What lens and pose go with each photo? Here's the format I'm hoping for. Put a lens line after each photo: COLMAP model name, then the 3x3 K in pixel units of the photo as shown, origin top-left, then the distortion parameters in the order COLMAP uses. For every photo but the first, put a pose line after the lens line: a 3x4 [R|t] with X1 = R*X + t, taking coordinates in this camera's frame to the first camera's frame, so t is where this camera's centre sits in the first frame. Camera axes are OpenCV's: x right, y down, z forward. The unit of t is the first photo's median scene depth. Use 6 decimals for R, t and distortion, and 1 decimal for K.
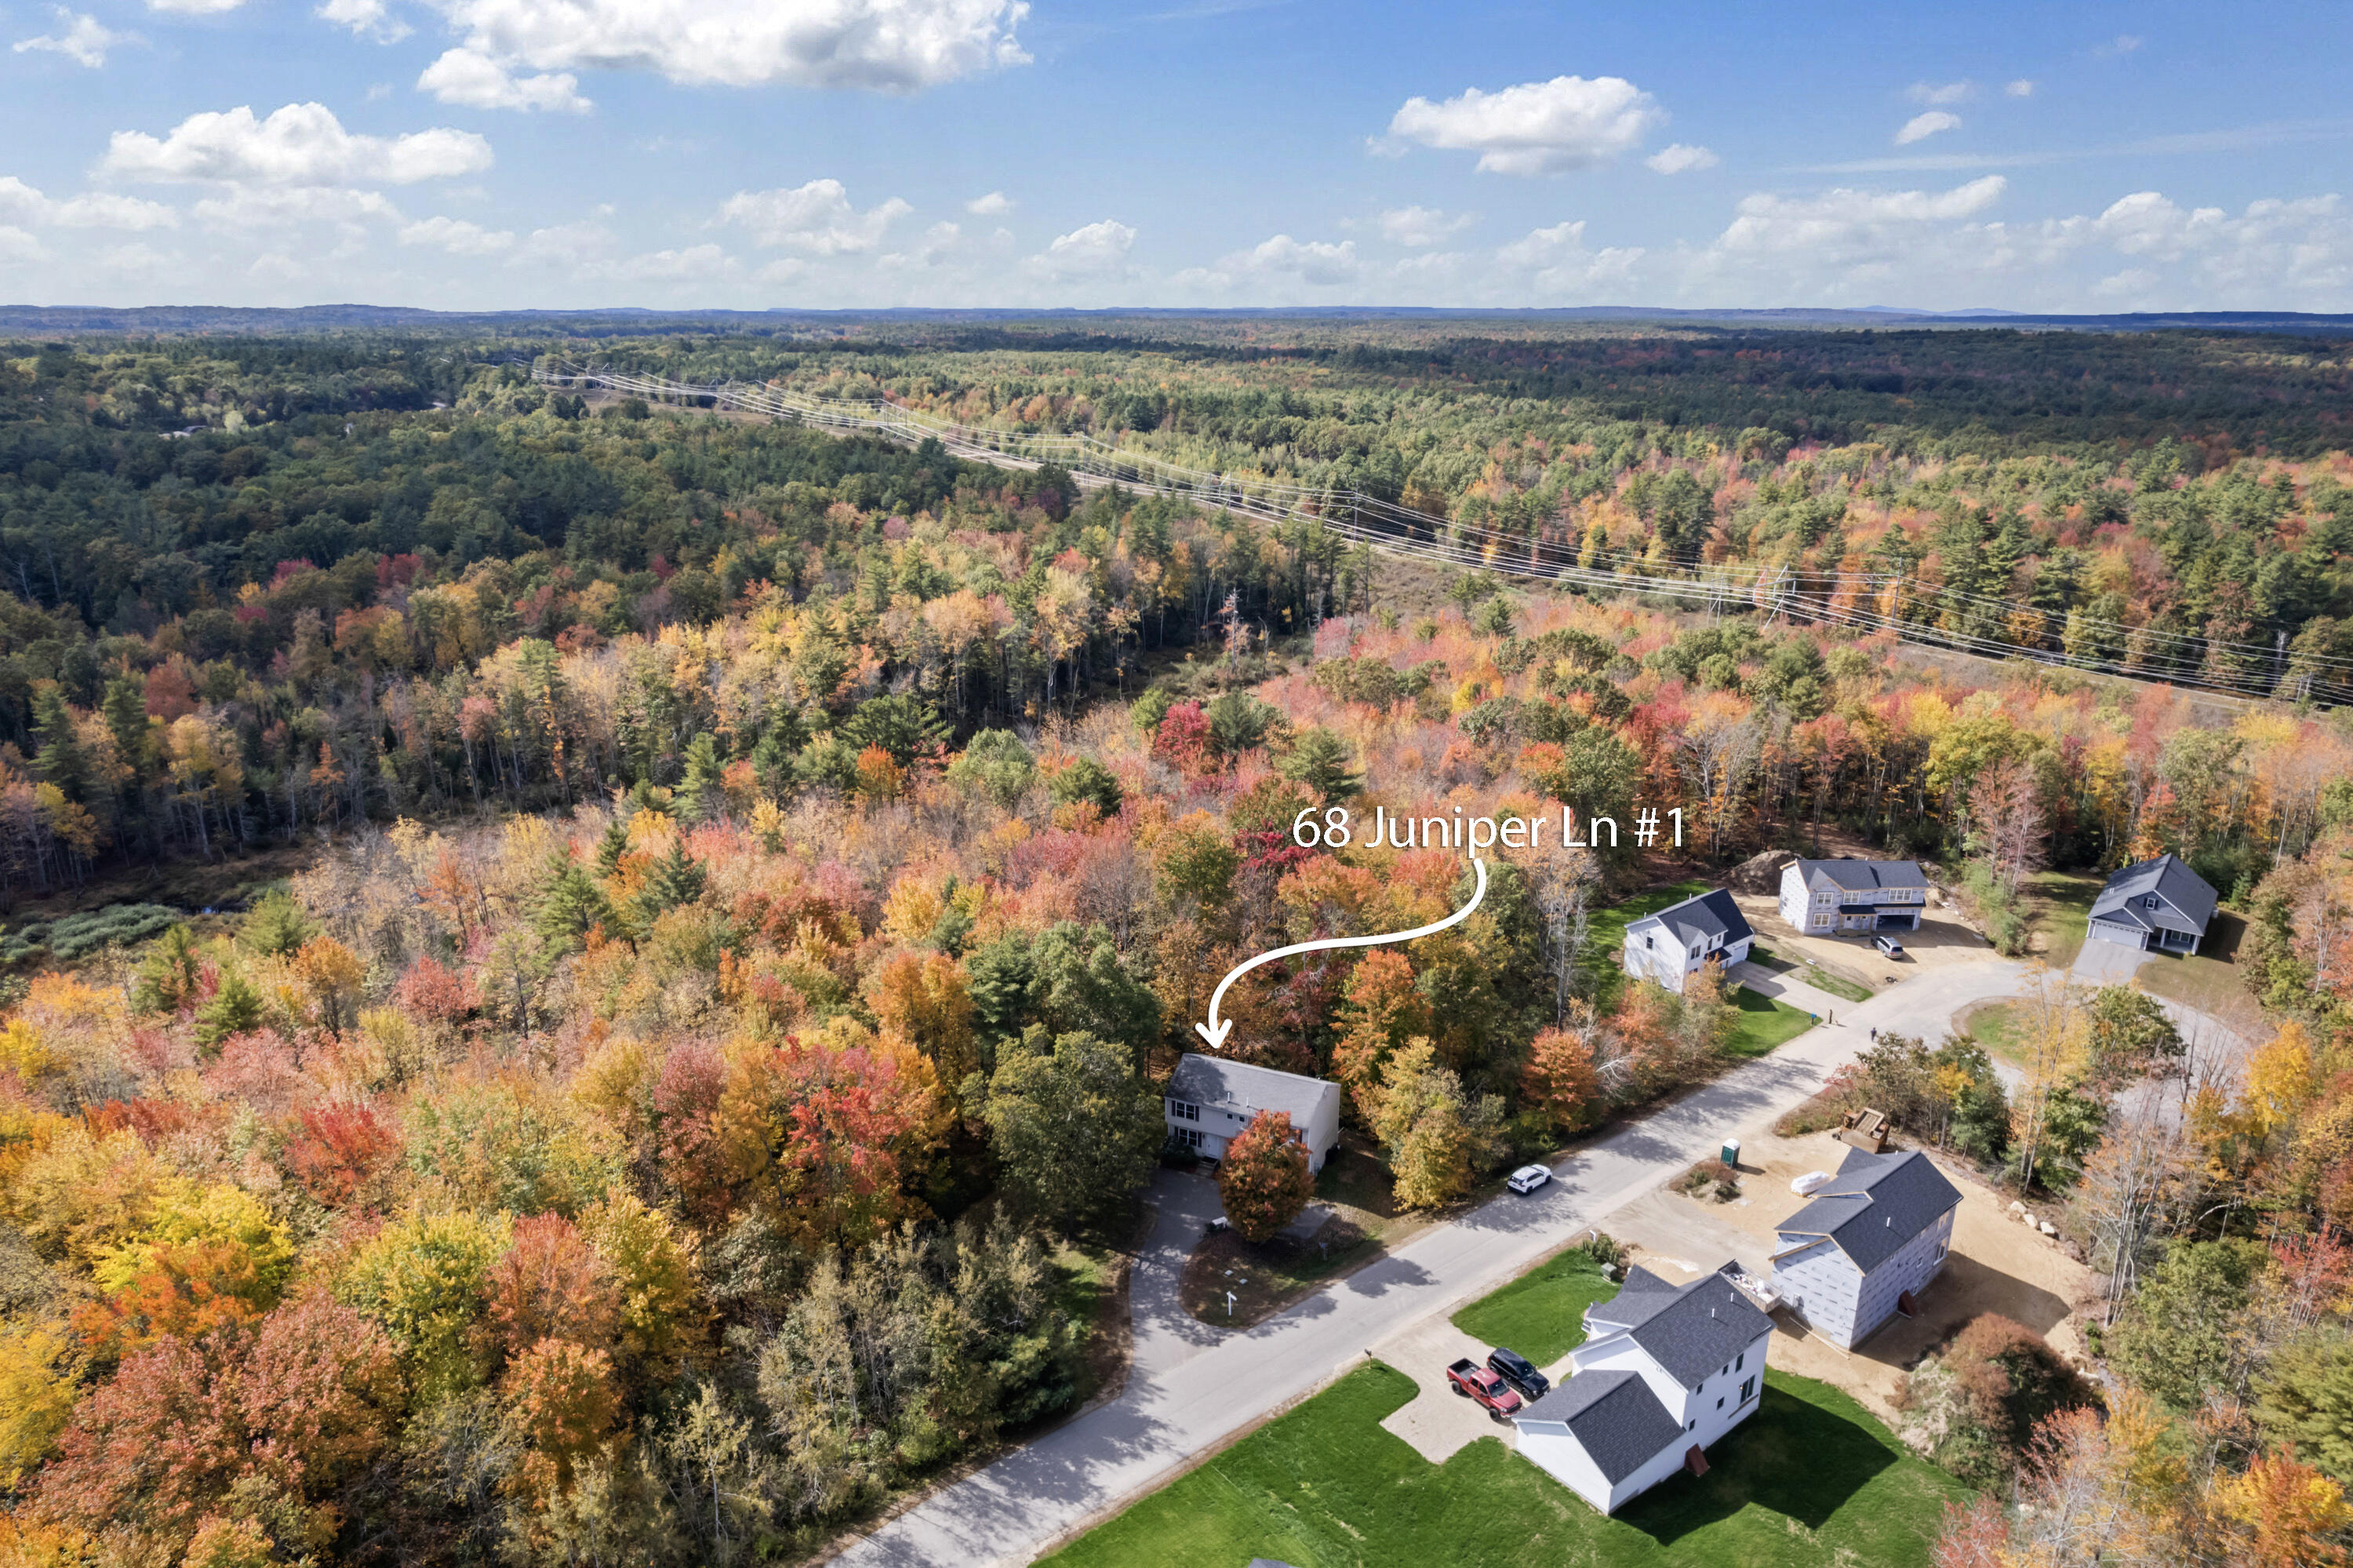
lens RADIAL K [[1501.6, 0, 1176.5], [0, 1501.6, 784.0], [0, 0, 1]] dist [-0.068657, 0.048996]
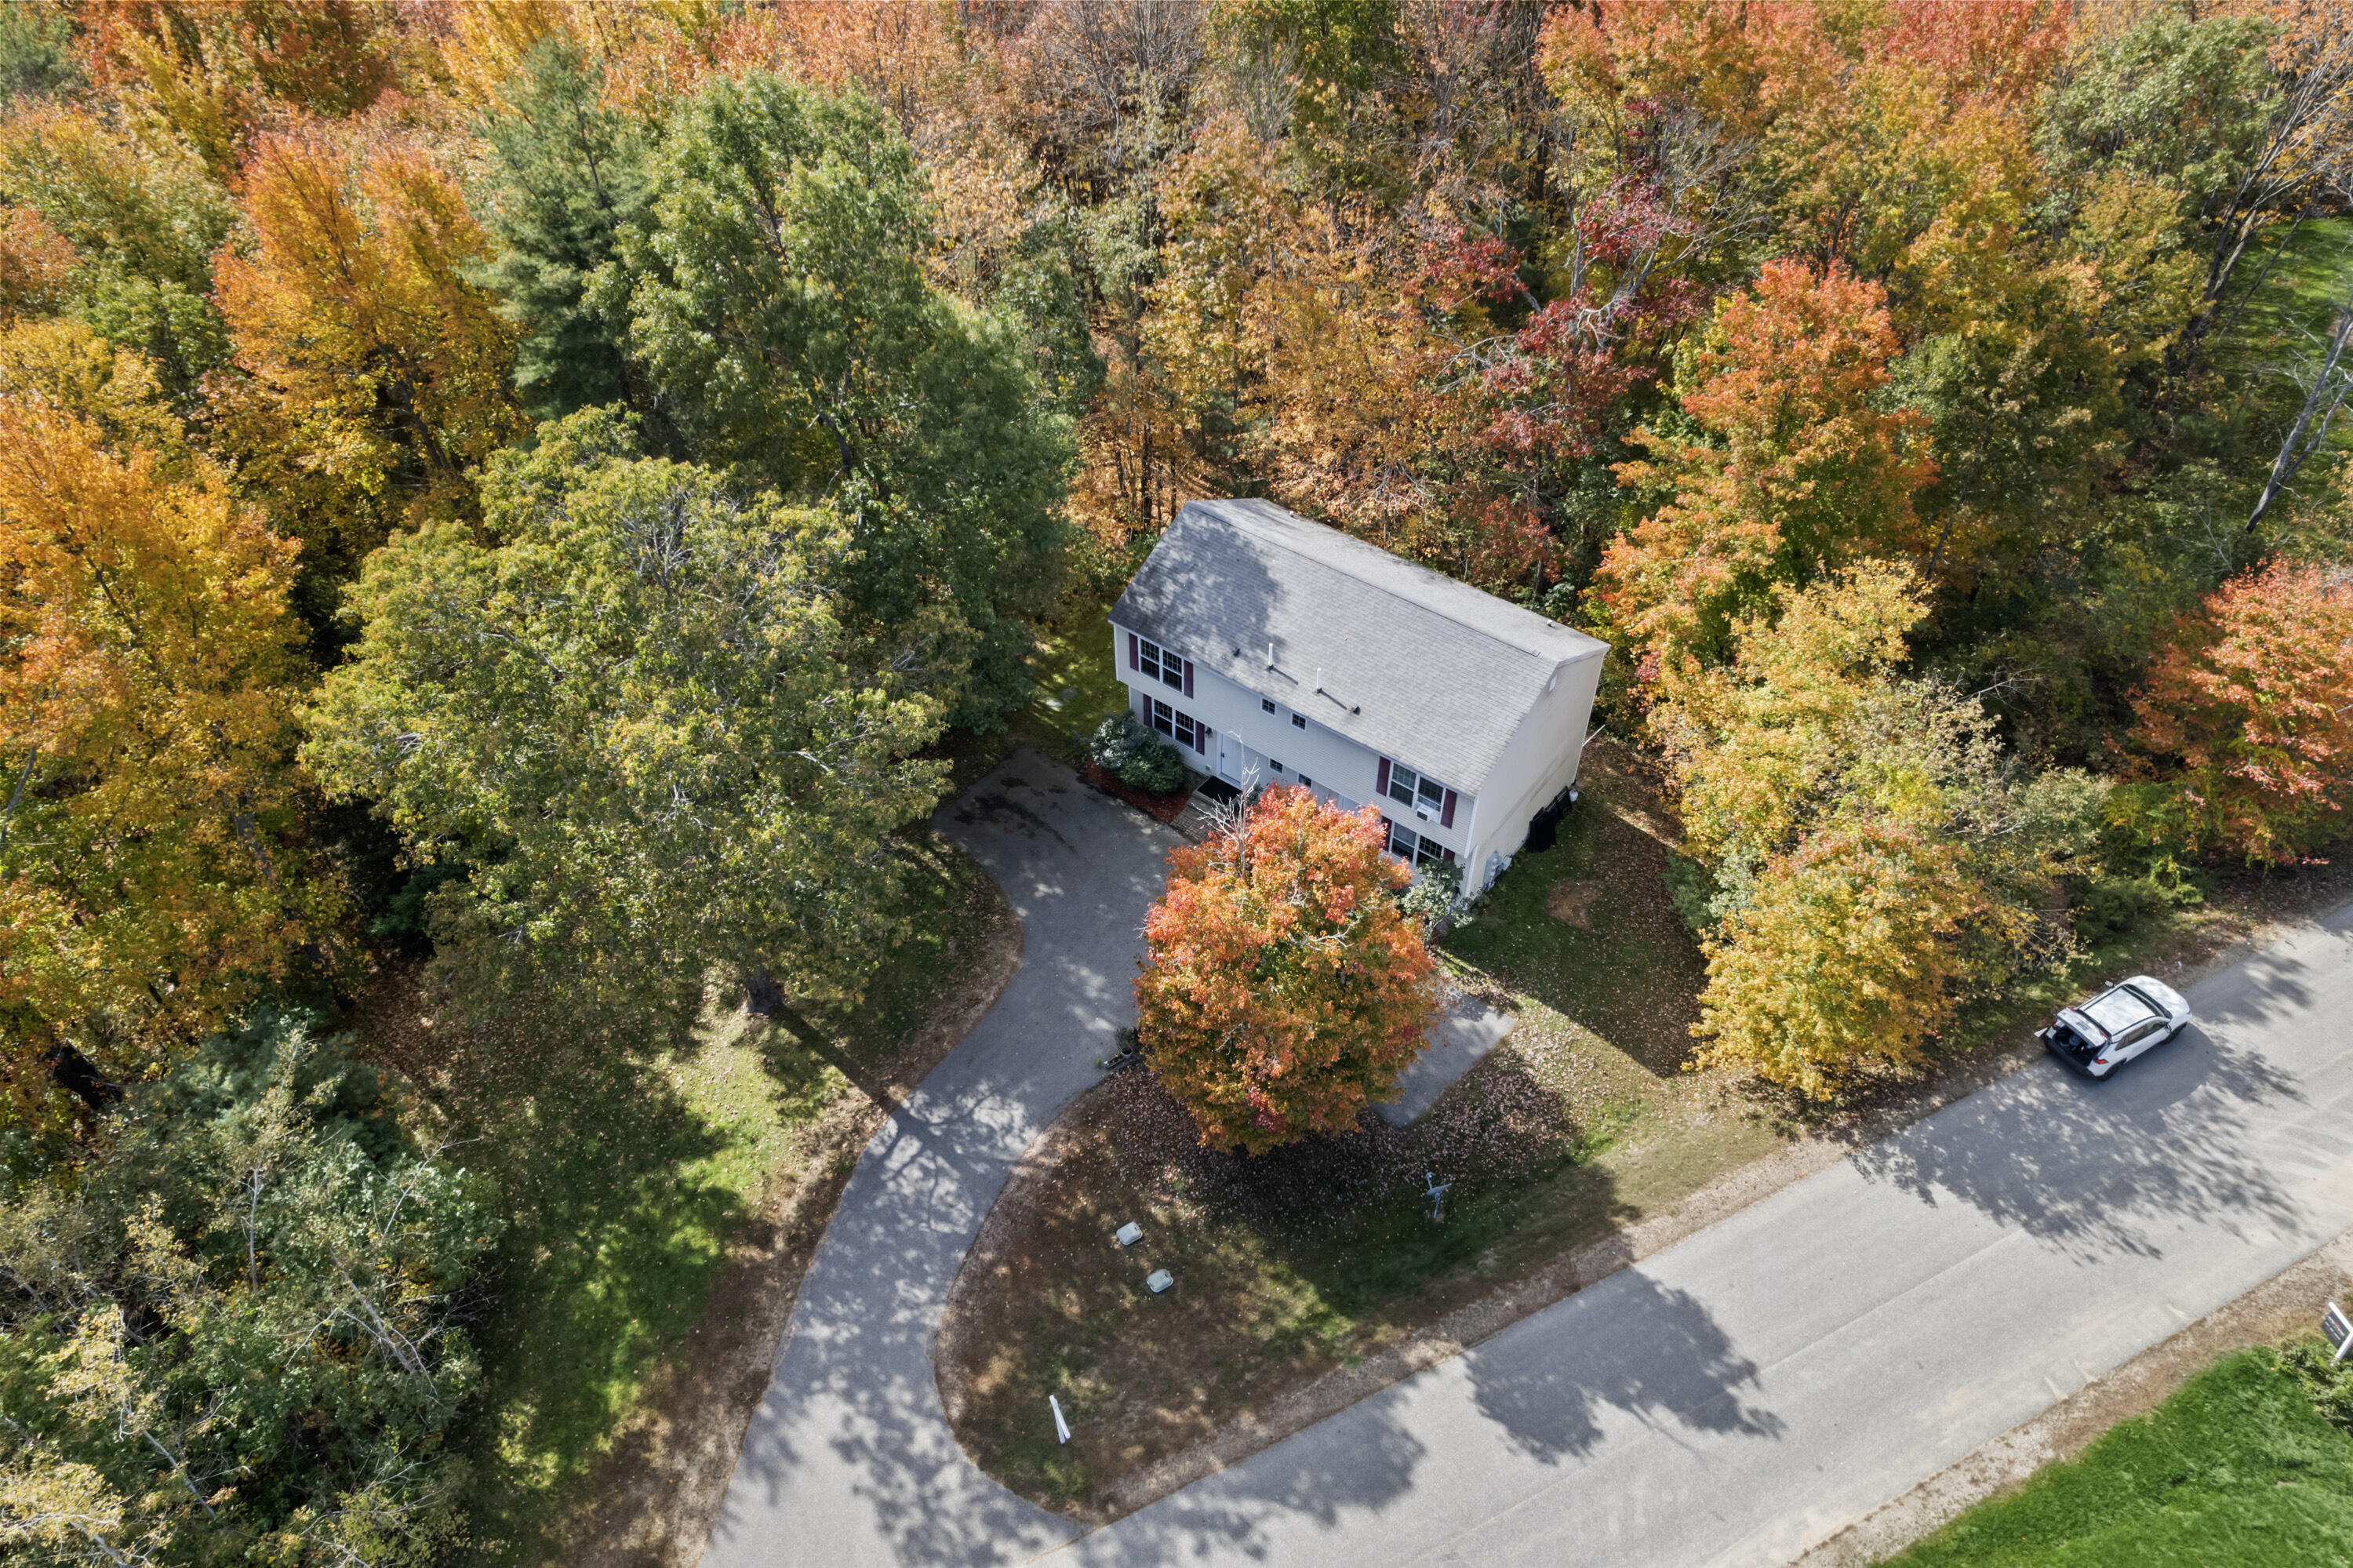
lens RADIAL K [[1501.6, 0, 1176.5], [0, 1501.6, 784.0], [0, 0, 1]] dist [-0.068657, 0.048996]
pose [[0.973761, 0.151116, -0.170159, 0.077958], [-0.058191, 0.888188, 0.455781, 0.077712], [0.220009, -0.433920, 0.873676, 0.677807]]
